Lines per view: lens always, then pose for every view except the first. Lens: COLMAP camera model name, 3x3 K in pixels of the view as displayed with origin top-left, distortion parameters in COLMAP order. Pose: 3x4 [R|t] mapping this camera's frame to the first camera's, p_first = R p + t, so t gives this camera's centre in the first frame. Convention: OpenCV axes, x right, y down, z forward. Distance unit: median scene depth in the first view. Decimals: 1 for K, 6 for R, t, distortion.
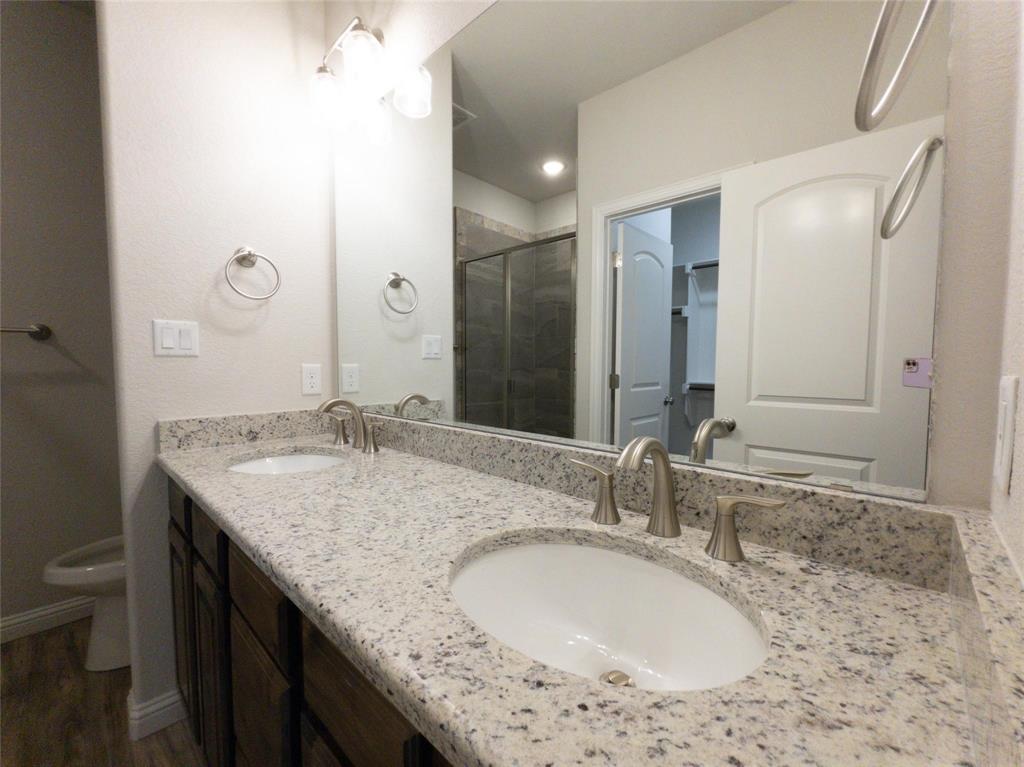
lens RADIAL K [[410.0, 0, 517.7], [0, 410.0, 382.5], [0, 0, 1]] dist [-0.005924, 0.000216]
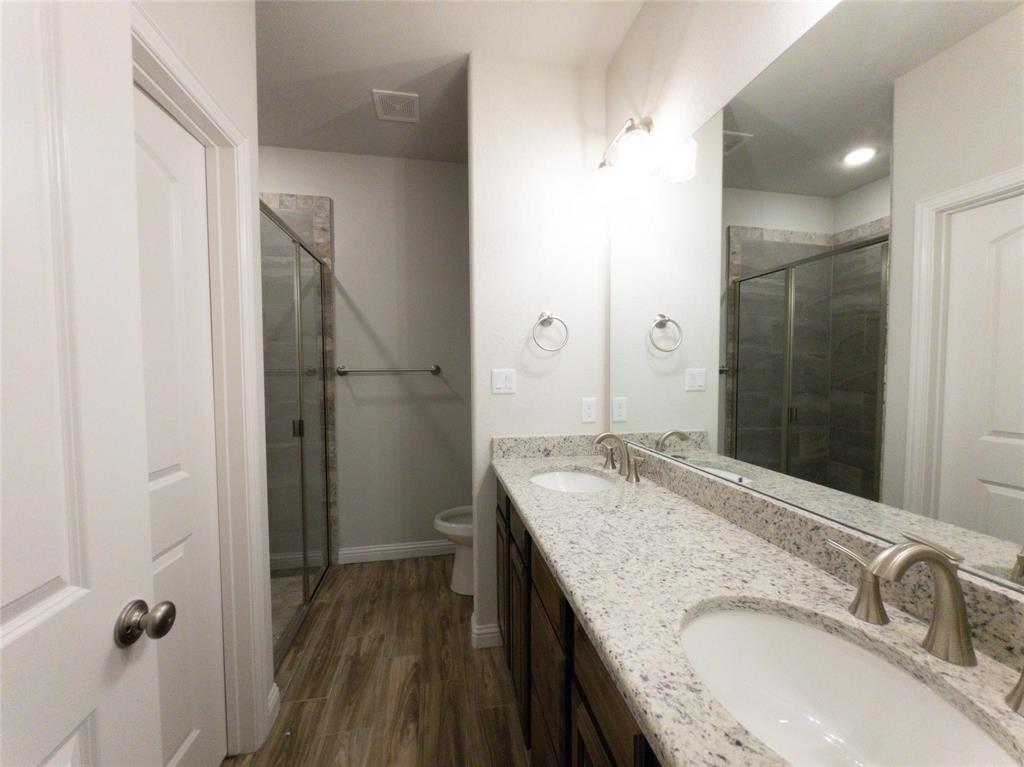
lens RADIAL K [[410.0, 0, 530.4], [0, 410.0, 388.9], [0, 0, 1]] dist [-0.005924, 0.000216]
pose [[0.816386, 0.029603, -0.576747, 0.068126], [-0.024817, 0.999561, 0.016175, -0.107234], [0.576973, 0.001108, 0.816762, -0.118303]]
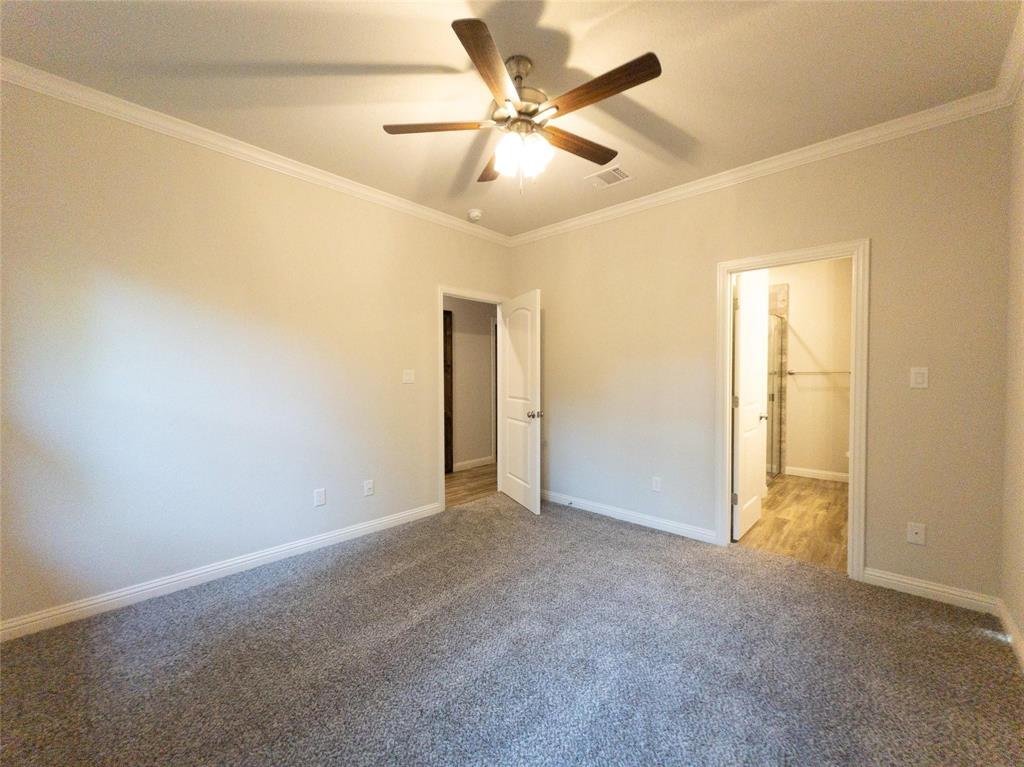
lens RADIAL K [[410.0, 0, 510.3], [0, 410.0, 383.0], [0, 0, 1]] dist [-0.005924, 0.000216]
pose [[-0.027540, 0.017527, -0.999467, 3.213123], [-0.044975, 0.998812, 0.018755, 0.071228], [0.998608, 0.045468, -0.026719, -2.355828]]
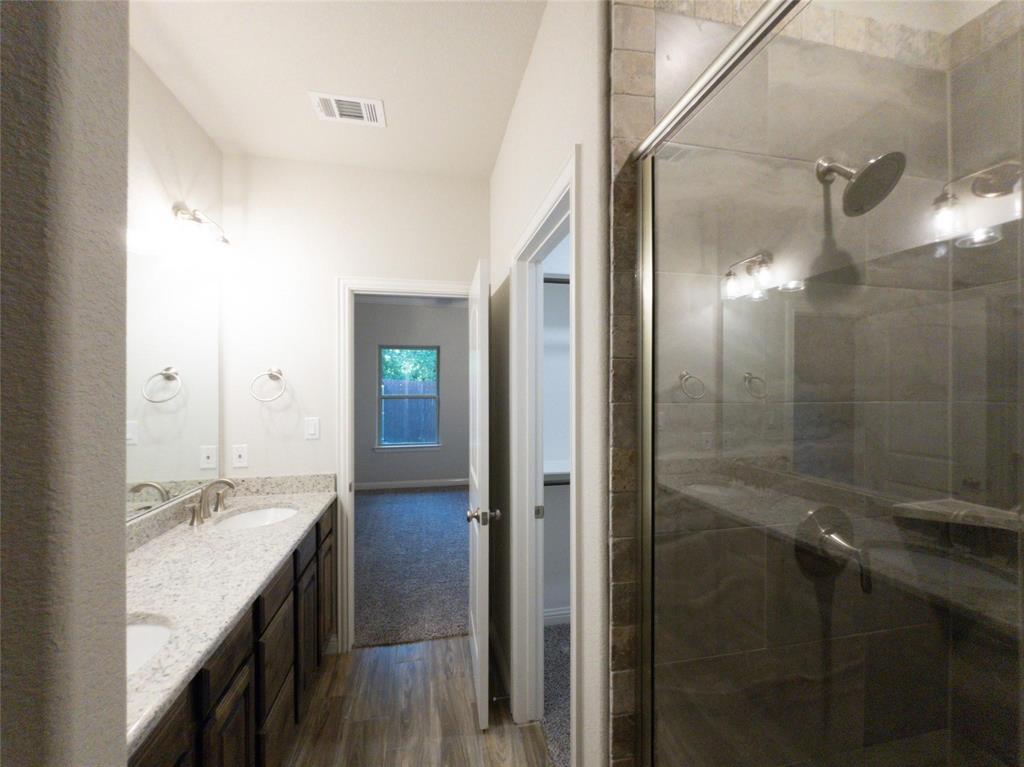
lens RADIAL K [[410.0, 0, 515.9], [0, 410.0, 386.2], [0, 0, 1]] dist [-0.005924, 0.000216]
pose [[-0.813785, 0.002321, 0.581162, -1.591903], [0.030529, 0.998782, 0.038760, -0.292503], [-0.580364, 0.049285, -0.812864, 1.102606]]
